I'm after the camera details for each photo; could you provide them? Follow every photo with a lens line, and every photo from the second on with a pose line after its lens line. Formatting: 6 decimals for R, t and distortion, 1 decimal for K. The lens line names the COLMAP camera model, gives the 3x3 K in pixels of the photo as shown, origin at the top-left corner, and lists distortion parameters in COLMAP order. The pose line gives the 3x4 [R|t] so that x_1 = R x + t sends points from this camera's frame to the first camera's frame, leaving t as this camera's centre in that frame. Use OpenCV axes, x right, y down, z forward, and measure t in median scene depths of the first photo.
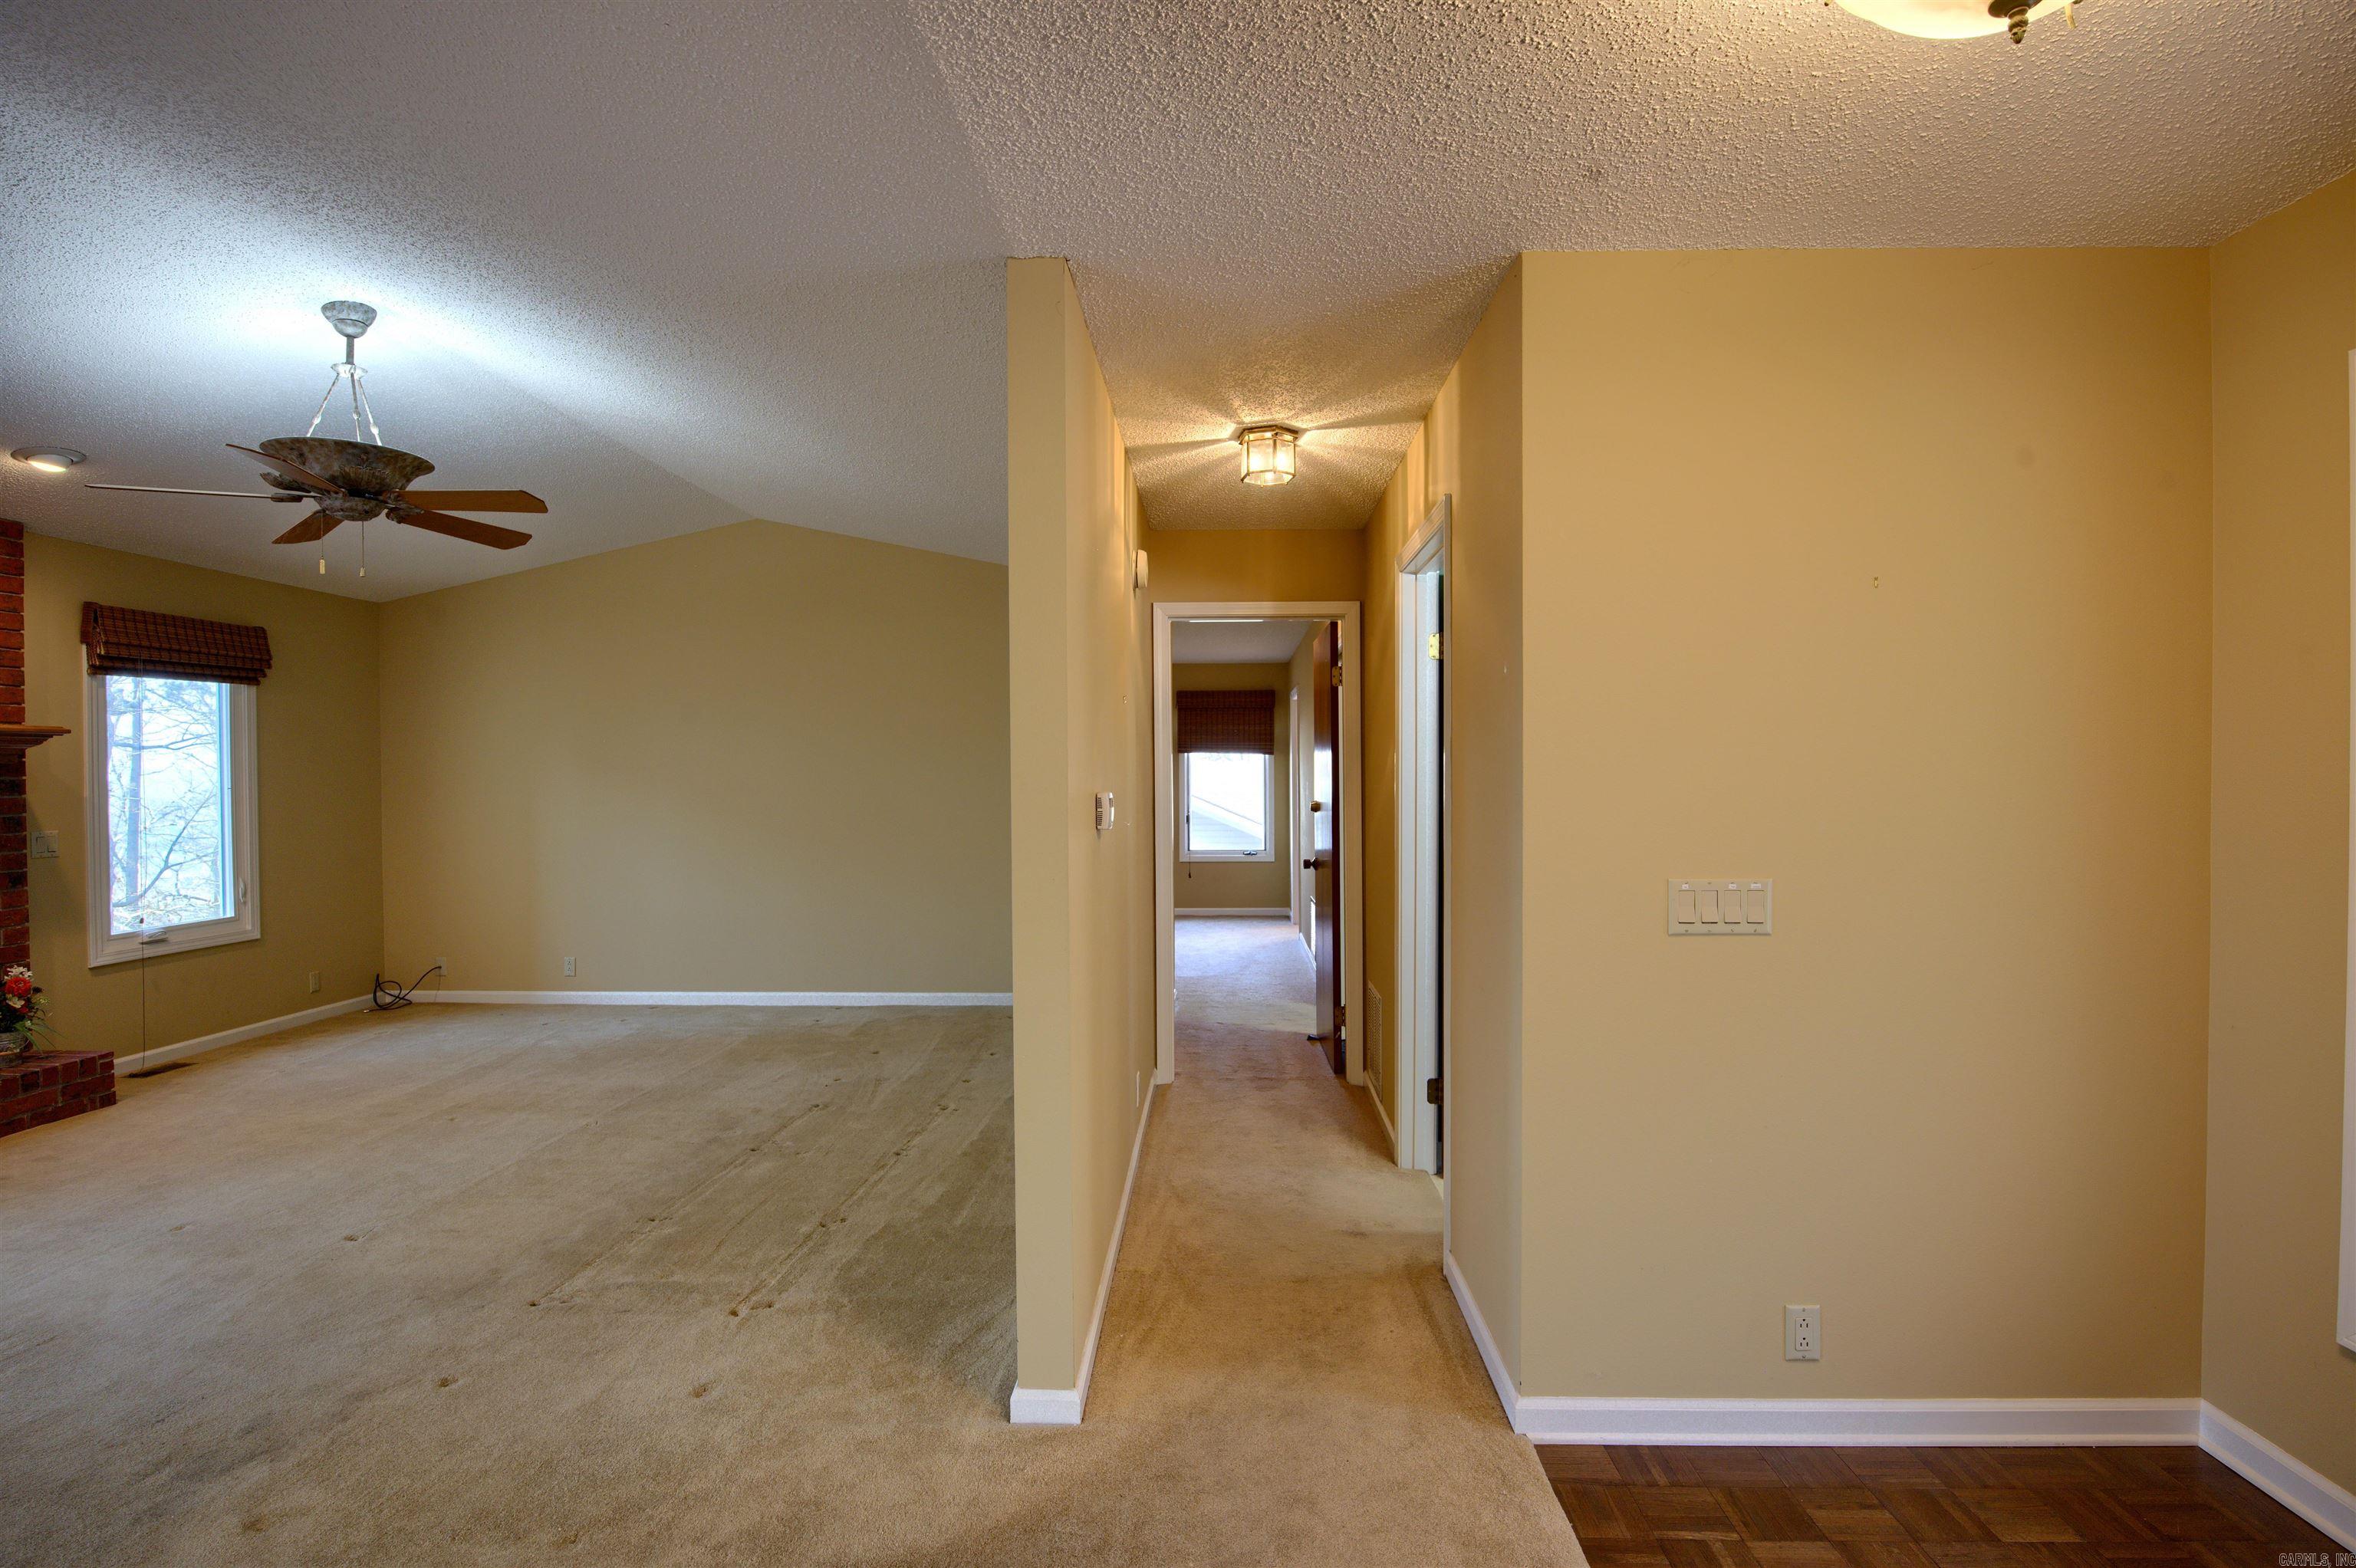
lens RADIAL K [[1137.9, 0, 1171.9], [0, 1137.9, 781.4], [0, 0, 1]] dist [-0.011267, -0.005613]
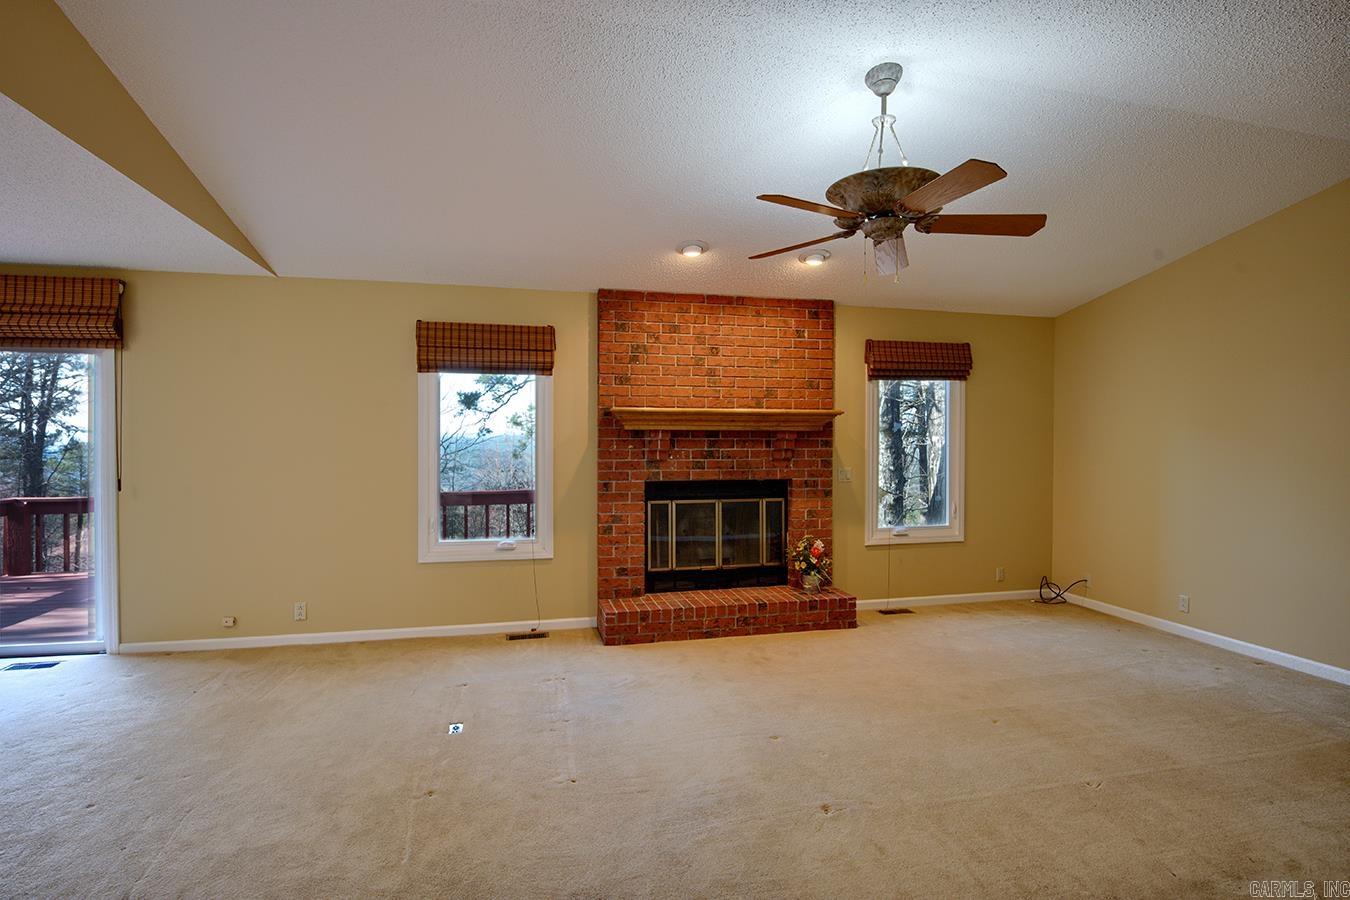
lens RADIAL K [[652.1, 0, 671.5], [0, 652.1, 448.5], [0, 0, 1]] dist [-0.011267, -0.005613]
pose [[0.278623, 0.020920, -0.960173, -0.065653], [-0.009885, 0.999772, 0.018914, -0.004470], [0.960350, 0.004222, 0.278766, 0.447261]]
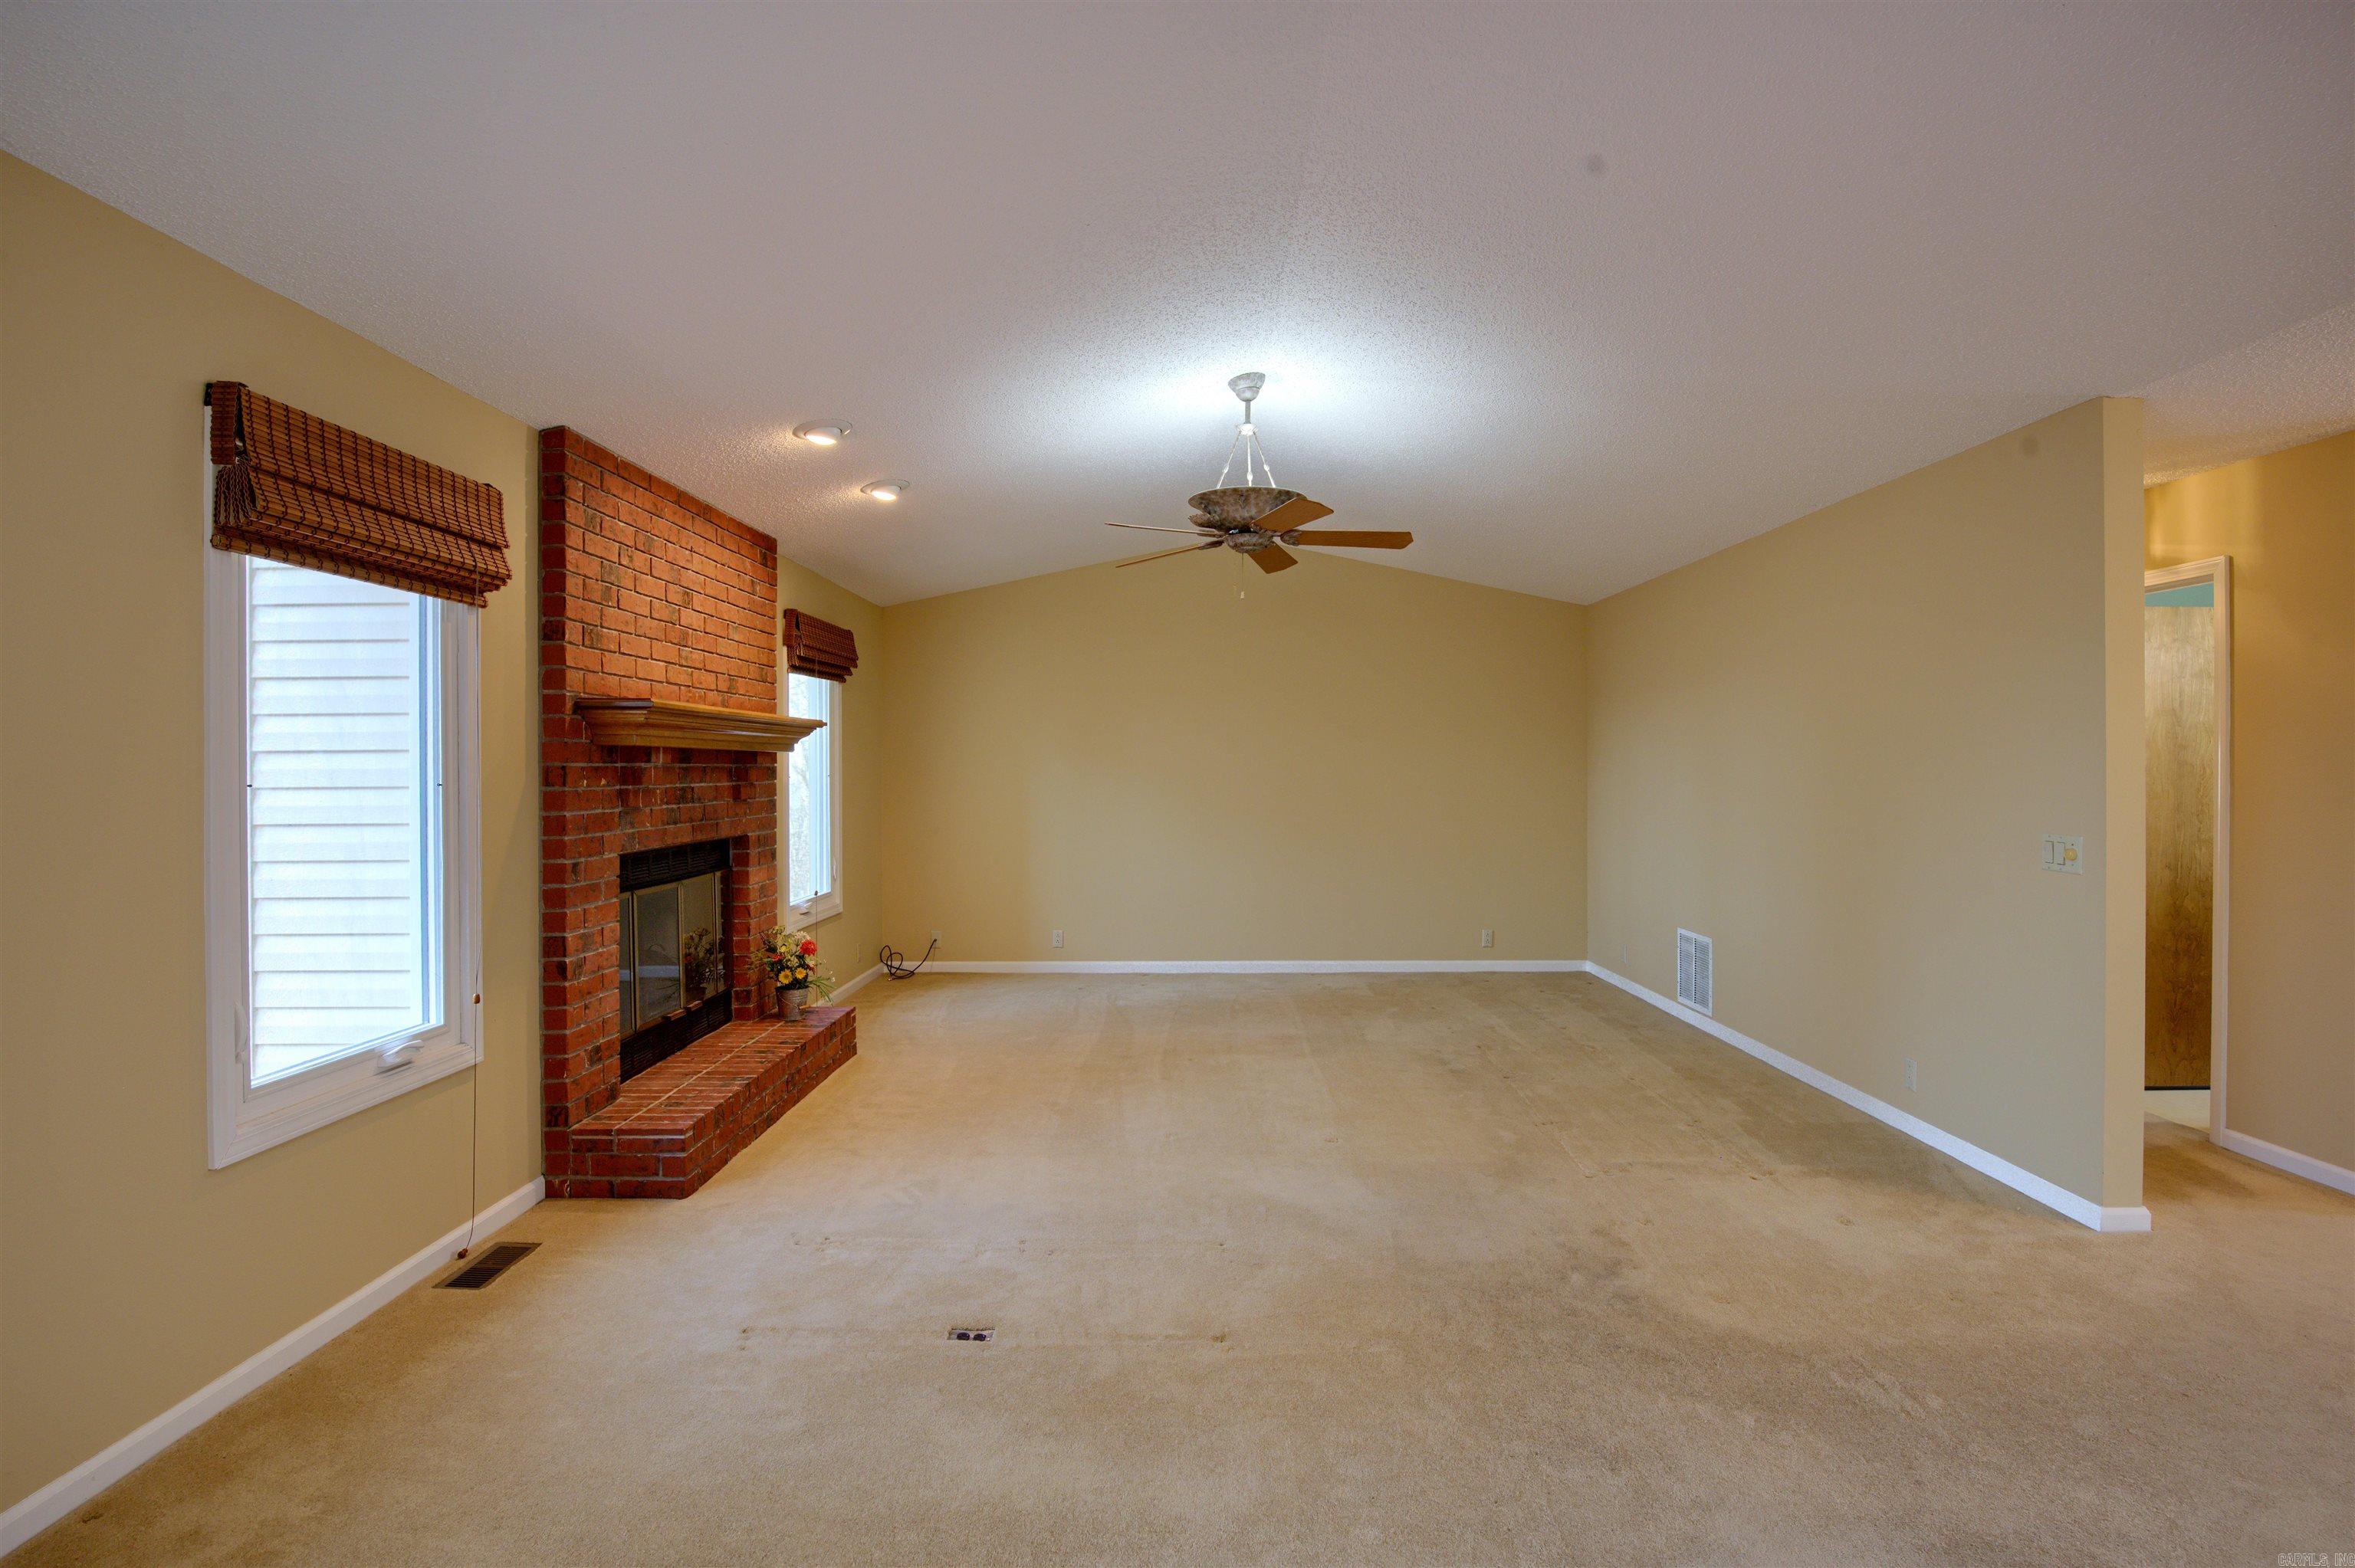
lens RADIAL K [[1137.4, 0, 1171.4], [0, 1137.4, 781.4], [0, 0, 1]] dist [-0.011267, -0.005613]
pose [[0.999251, 0.005074, 0.038361, -0.676559], [-0.005199, 0.999982, 0.003148, 0.007427], [-0.038344, -0.003345, 0.999259, -0.166128]]
